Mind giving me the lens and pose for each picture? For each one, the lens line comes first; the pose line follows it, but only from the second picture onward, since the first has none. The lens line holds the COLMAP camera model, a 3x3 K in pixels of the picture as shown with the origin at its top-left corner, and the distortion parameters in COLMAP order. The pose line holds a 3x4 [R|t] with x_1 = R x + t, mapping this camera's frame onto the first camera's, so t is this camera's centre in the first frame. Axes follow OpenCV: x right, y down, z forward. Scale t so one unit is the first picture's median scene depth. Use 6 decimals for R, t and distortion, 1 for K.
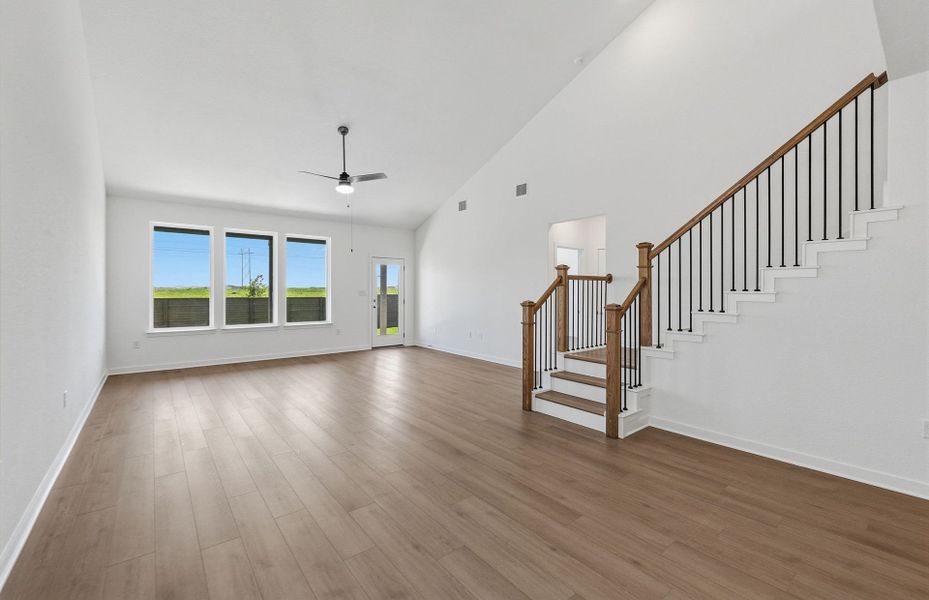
lens RADIAL K [[392.9, 0, 466.5], [0, 392.9, 293.4], [0, 0, 1]] dist [-0.007986, 0.000667]
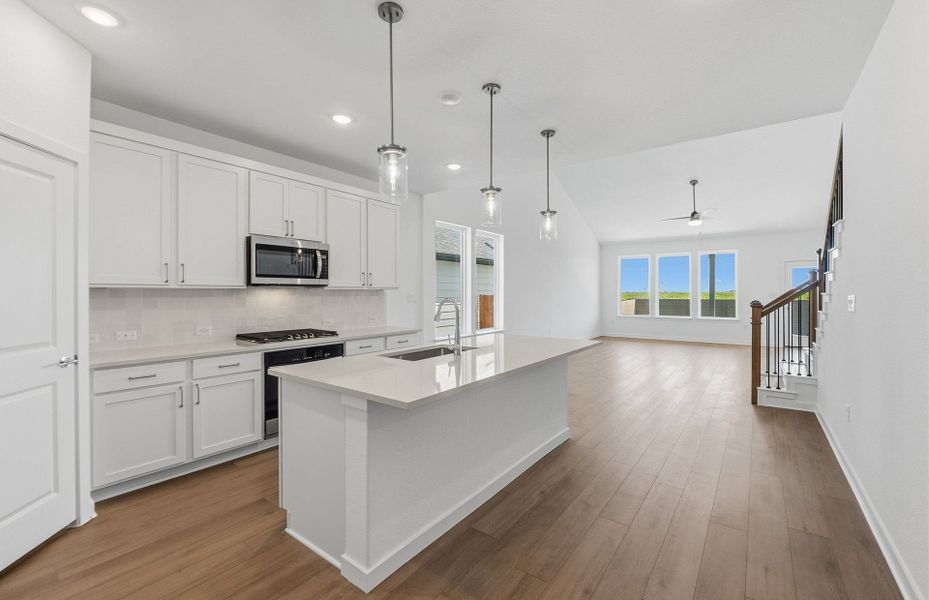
lens RADIAL K [[392.9, 0, 465.0], [0, 392.9, 294.2], [0, 0, 1]] dist [-0.007986, 0.000667]
pose [[0.233185, -0.001166, -0.972432, 0.785037], [-0.003346, 0.999992, -0.002001, 0.002080], [0.972427, 0.003720, 0.233180, -0.136768]]
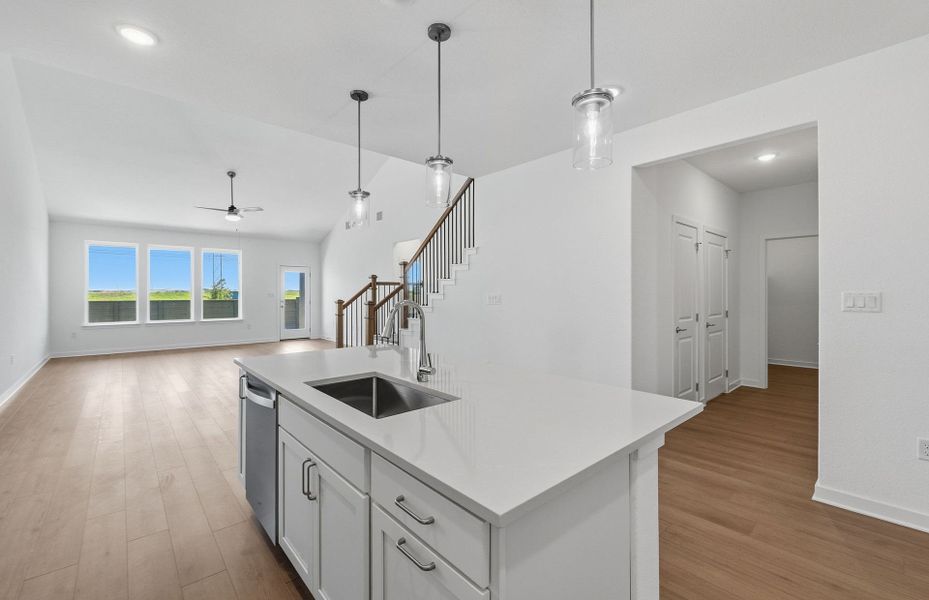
lens RADIAL K [[392.9, 0, 465.5], [0, 392.9, 293.6], [0, 0, 1]] dist [-0.007986, 0.000667]
pose [[0.999242, -0.003073, 0.038814, 0.384233], [0.003299, 0.999978, -0.005763, 0.003976], [-0.038795, 0.005887, 0.999230, -0.329549]]
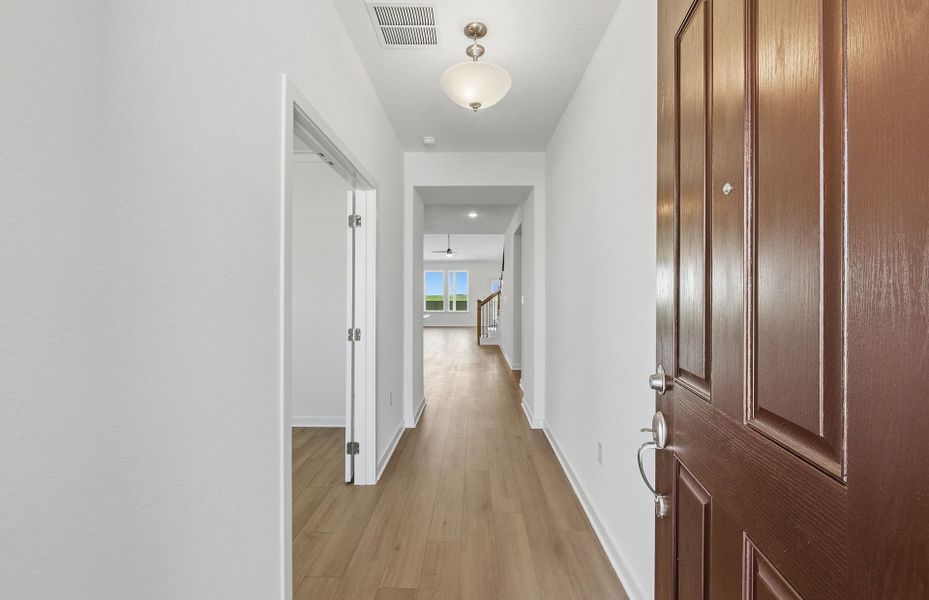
lens RADIAL K [[392.9, 0, 466.0], [0, 392.9, 298.9], [0, 0, 1]] dist [0.001419, -0.000316]
pose [[0.755266, 0.002615, -0.655413, 1.232709], [-0.003443, 0.999994, 0.000021, 0.008244], [0.655409, 0.002241, 0.755271, -0.710659]]
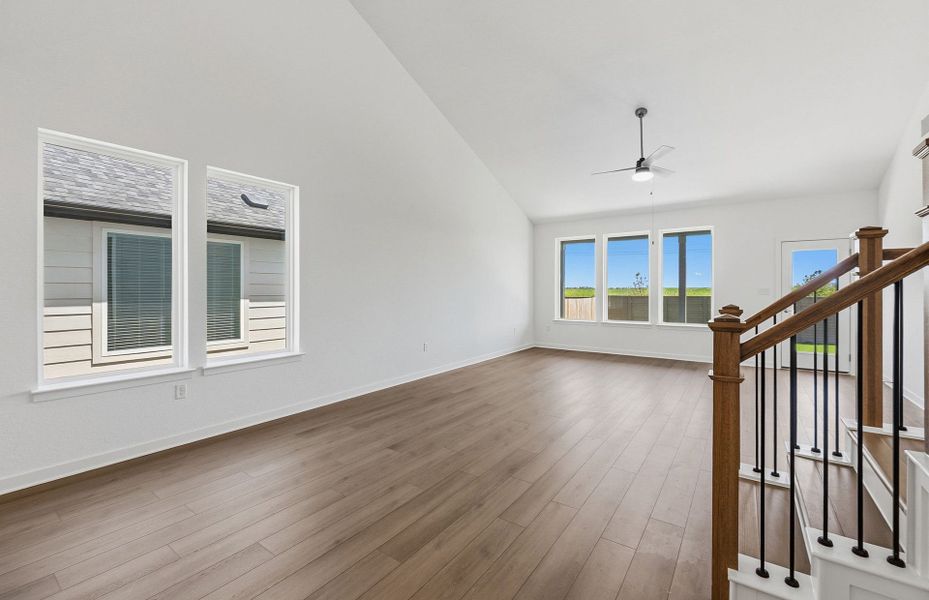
lens RADIAL K [[392.9, 0, 467.5], [0, 392.9, 290.8], [0, 0, 1]] dist [-0.007986, 0.000667]
pose [[0.258560, -0.000201, -0.965995, 0.403457], [-0.003805, 0.999992, -0.001226, 0.000206], [0.965988, 0.003992, 0.258557, 0.333167]]
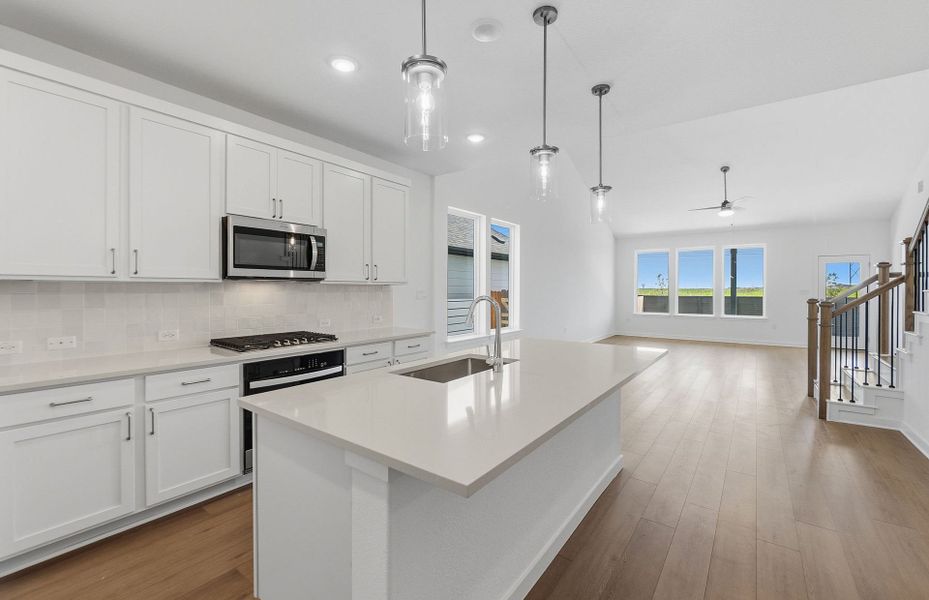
lens RADIAL K [[392.9, 0, 463.6], [0, 392.9, 292.1], [0, 0, 1]] dist [-0.007986, 0.000667]
pose [[0.233992, 0.003678, -0.972232, 0.674734], [-0.006082, 0.999979, 0.002319, 0.002195], [0.972219, 0.005370, 0.234010, -0.146444]]
